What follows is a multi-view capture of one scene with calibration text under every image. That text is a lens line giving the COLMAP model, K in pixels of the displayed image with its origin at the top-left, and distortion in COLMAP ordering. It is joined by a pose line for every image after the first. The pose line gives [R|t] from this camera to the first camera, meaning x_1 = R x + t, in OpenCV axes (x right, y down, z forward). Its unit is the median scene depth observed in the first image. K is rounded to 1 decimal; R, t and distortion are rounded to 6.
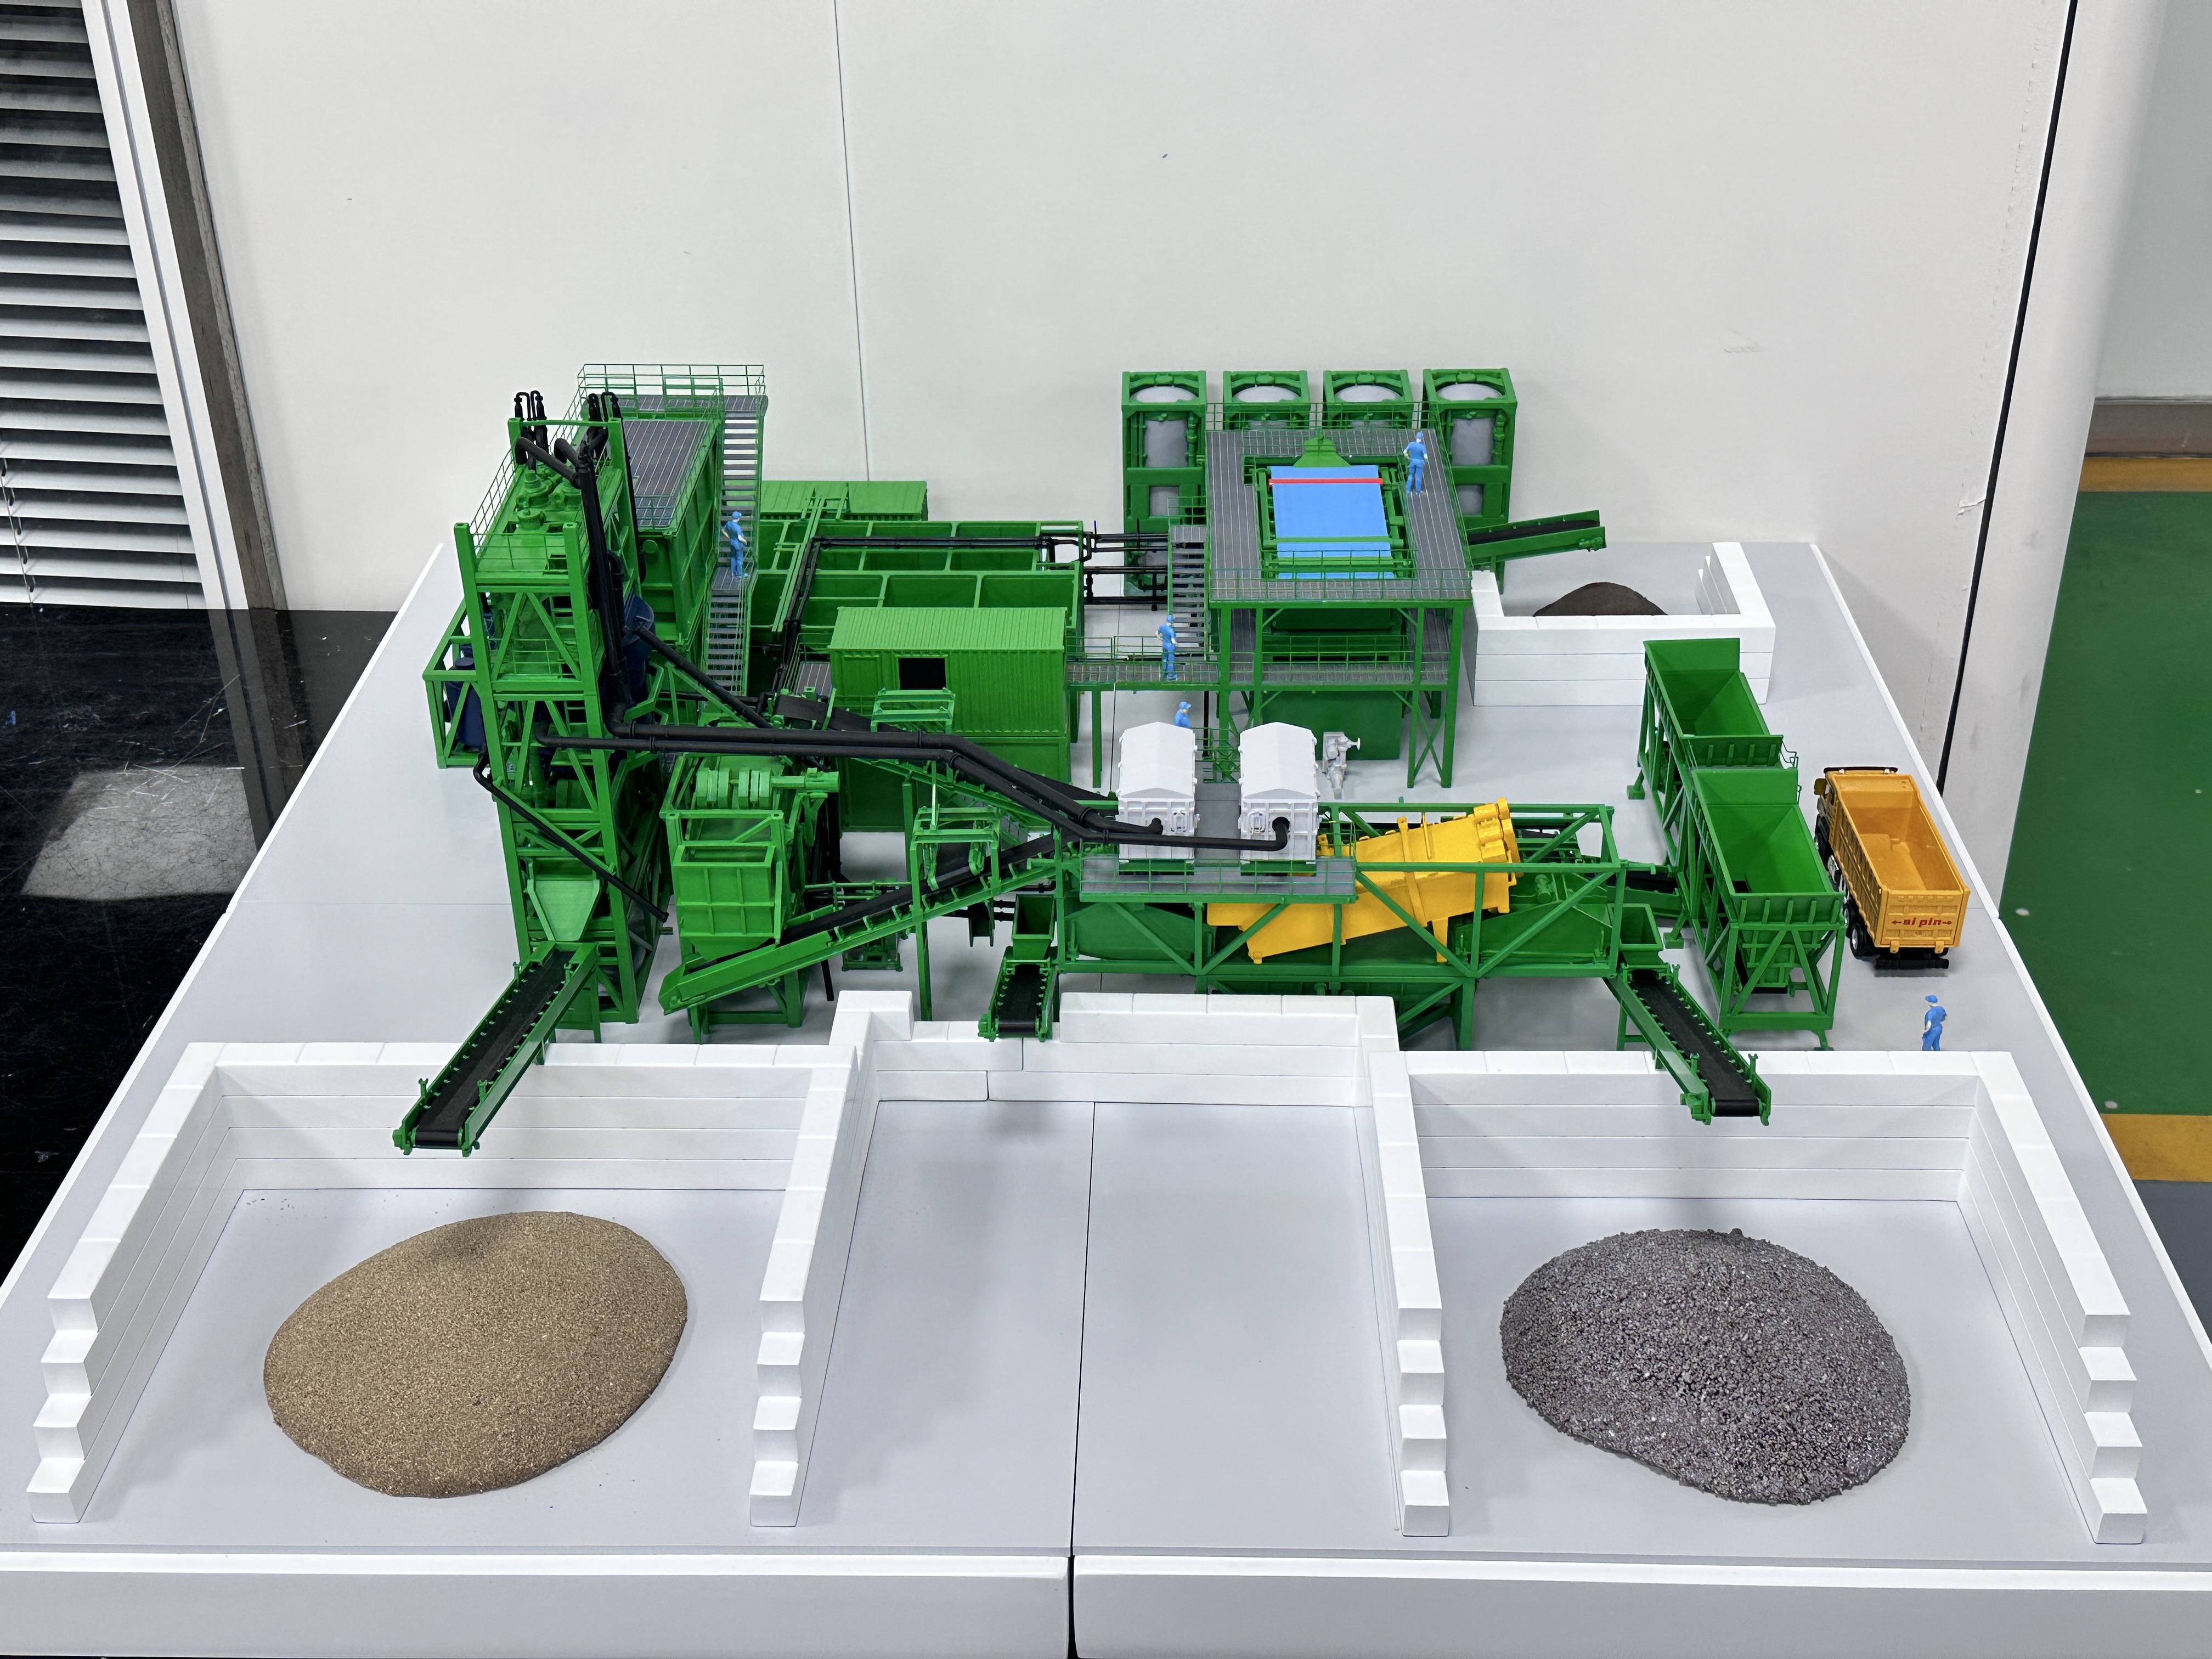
lens RADIAL K [[2719.7, 0, 1106.0], [0, 2719.7, 829.5], [0, 0, 1]] dist [0.124616, 0.022350]
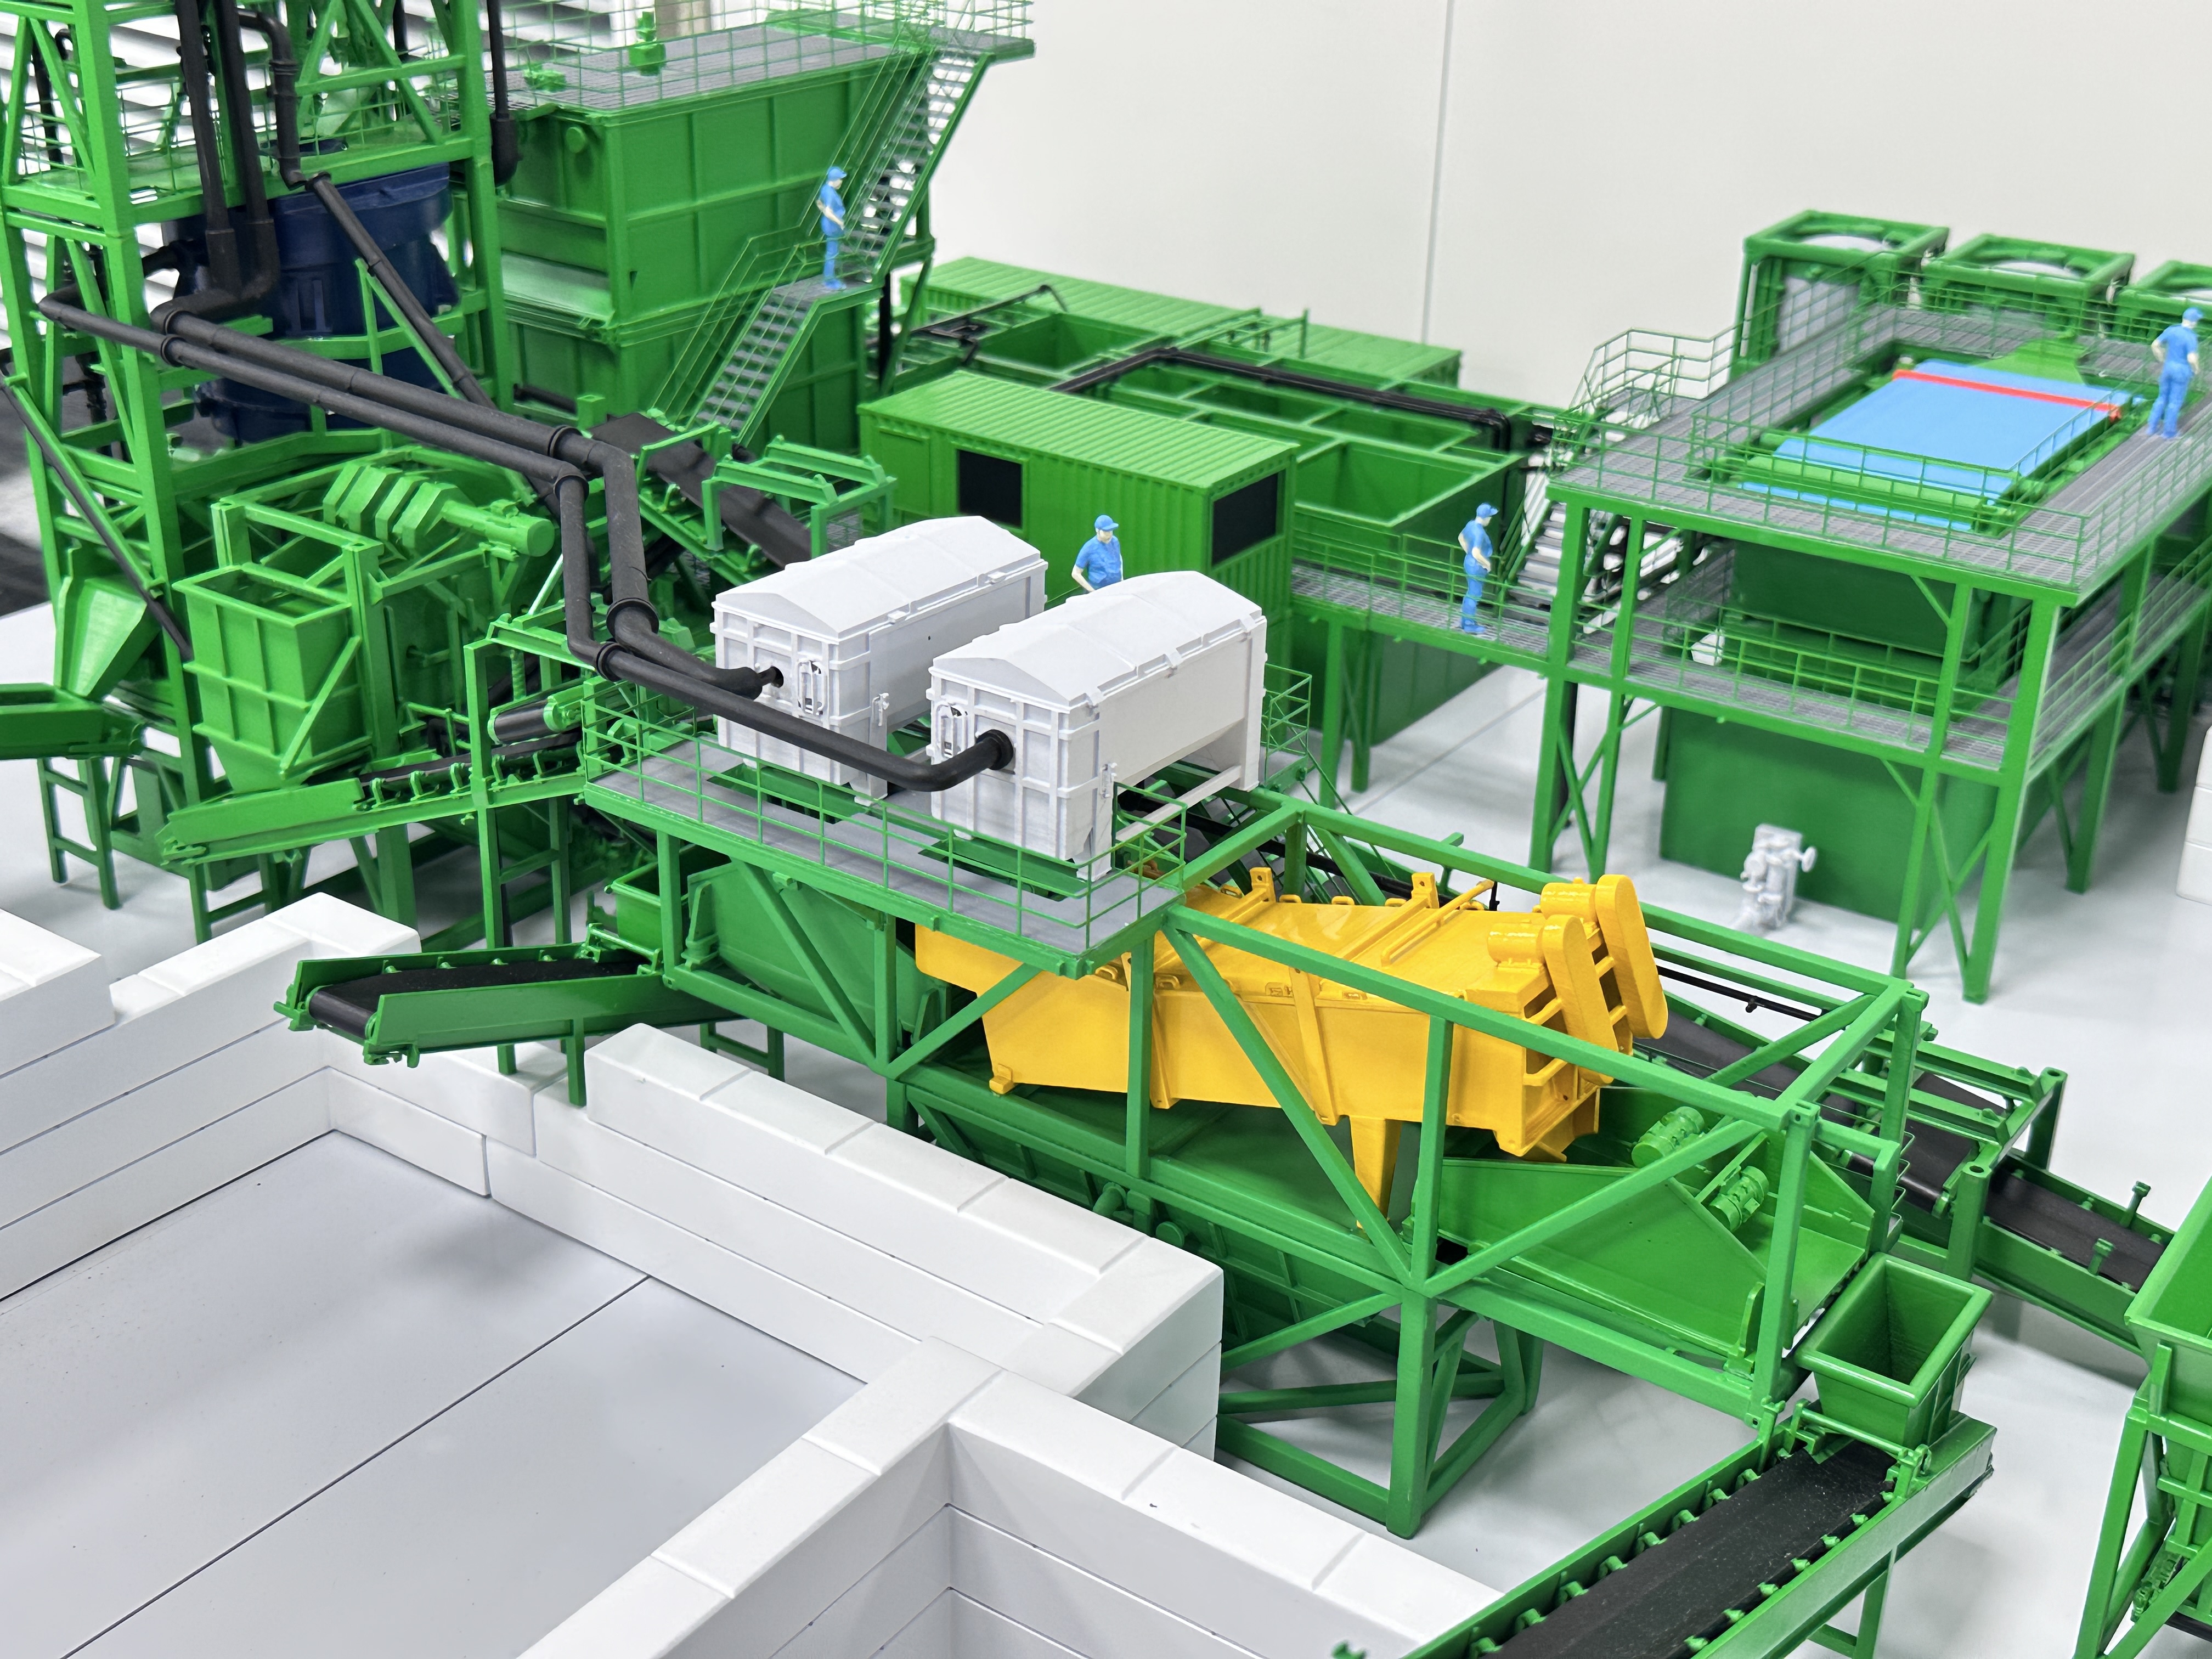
lens RADIAL K [[2642.0, 0, 1106.0], [0, 2642.0, 829.5], [0, 0, 1]] dist [0.260733, -0.372901]
pose [[0.840007, 0.263870, -0.474090, 0.262352], [-0.304367, 0.952511, -0.009135, 0.007931], [0.449166, 0.151971, 0.880429, 0.630846]]
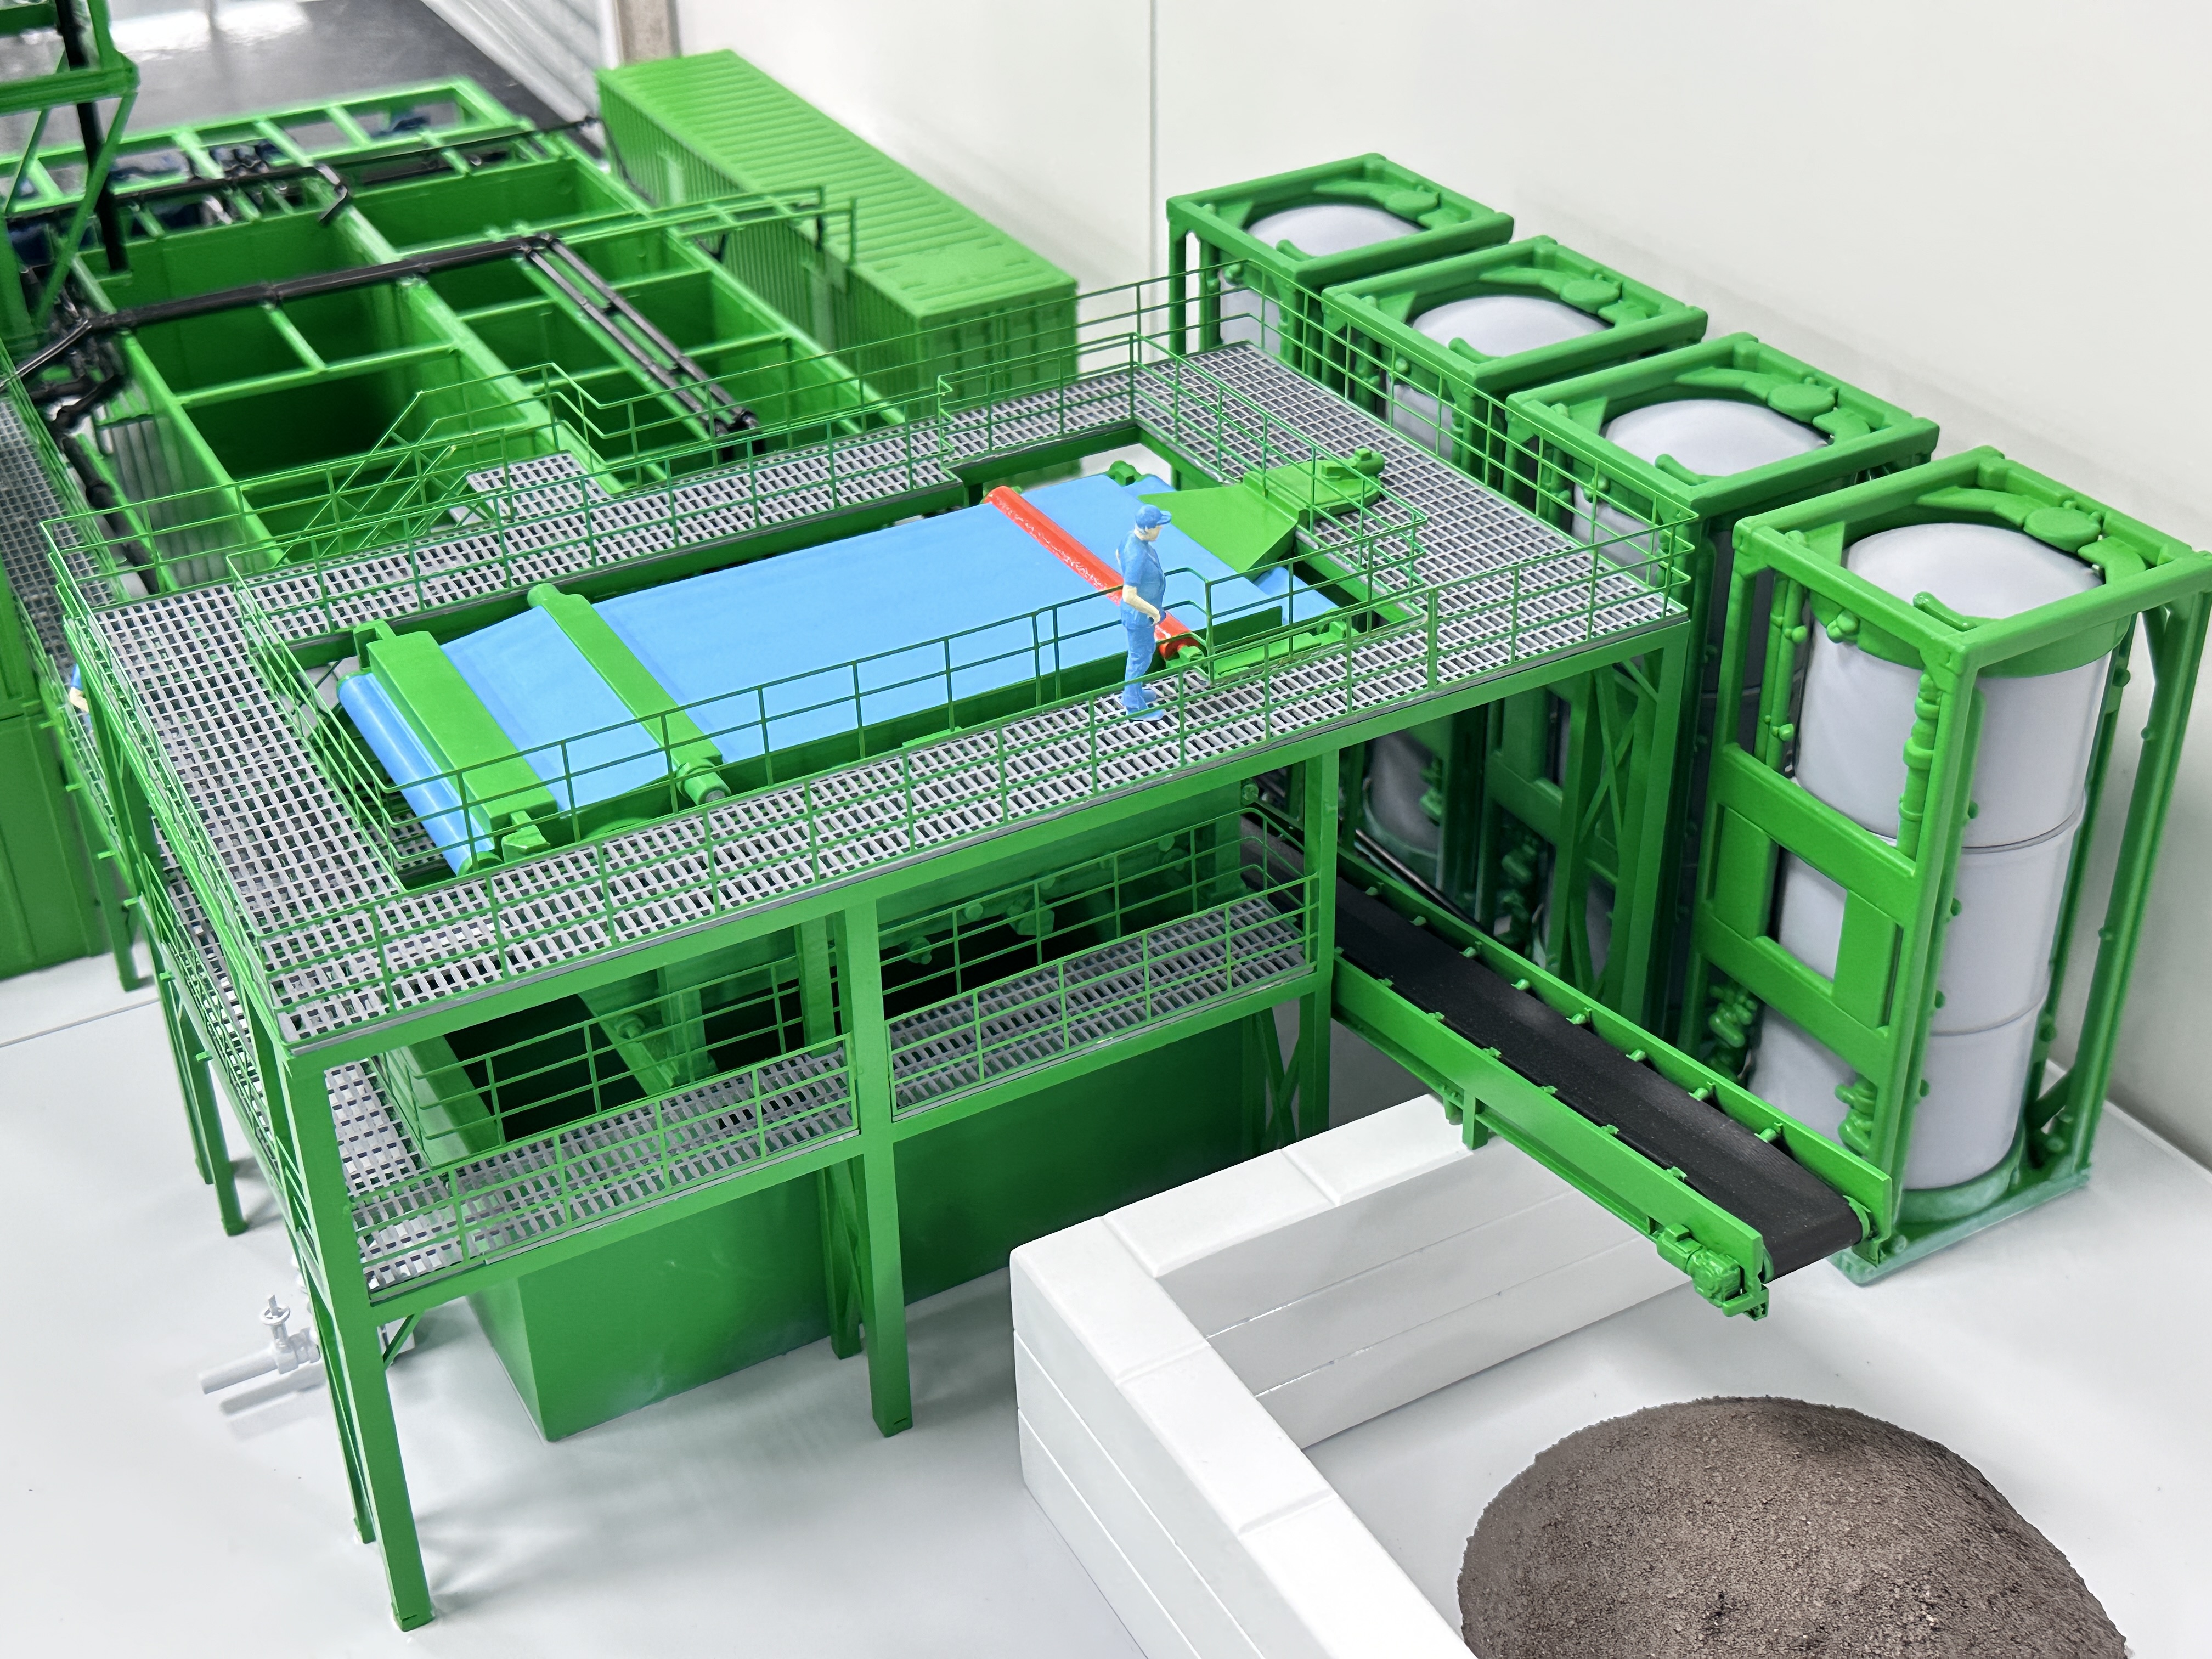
lens RADIAL K [[2719.7, 0, 1106.0], [0, 2719.7, 829.5], [0, 0, 1]] dist [0.124616, 0.022350]
pose [[0.515740, 0.468084, -0.717572, 0.407797], [-0.427411, 0.866458, 0.258012, -0.234833], [0.742518, 0.173631, 0.646931, 1.044145]]
